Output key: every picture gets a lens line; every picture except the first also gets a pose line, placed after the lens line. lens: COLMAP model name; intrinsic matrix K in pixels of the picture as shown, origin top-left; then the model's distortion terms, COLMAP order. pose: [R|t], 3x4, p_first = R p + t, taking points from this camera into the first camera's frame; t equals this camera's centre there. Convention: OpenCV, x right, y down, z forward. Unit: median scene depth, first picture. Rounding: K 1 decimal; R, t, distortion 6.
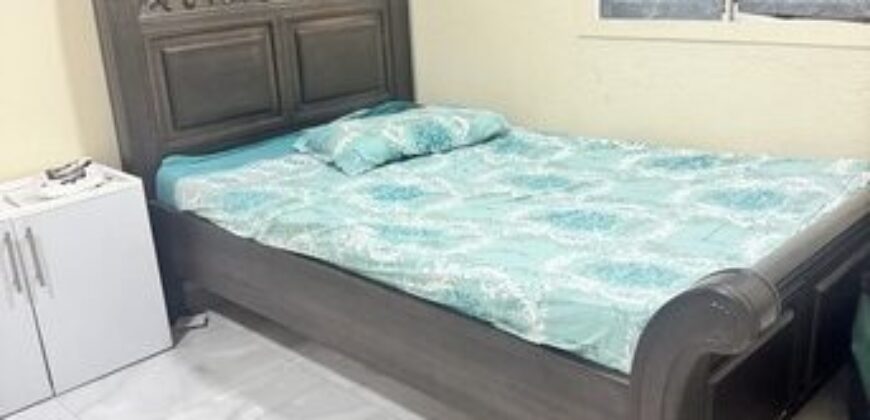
lens RADIAL K [[785.1, 0, 435.0], [0, 785.1, 210.0], [0, 0, 1]] dist [-0.013238, -0.015284]
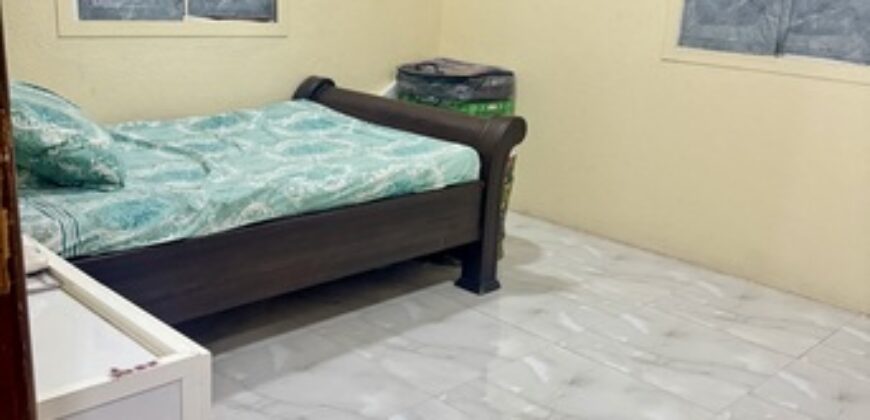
lens RADIAL K [[785.1, 0, 435.0], [0, 785.1, 210.0], [0, 0, 1]] dist [-0.013238, -0.015284]
pose [[0.005382, -0.215138, 0.976569, -1.222744], [0.267560, 0.941287, 0.205891, -0.116254], [-0.963526, 0.260183, 0.062628, 0.697369]]
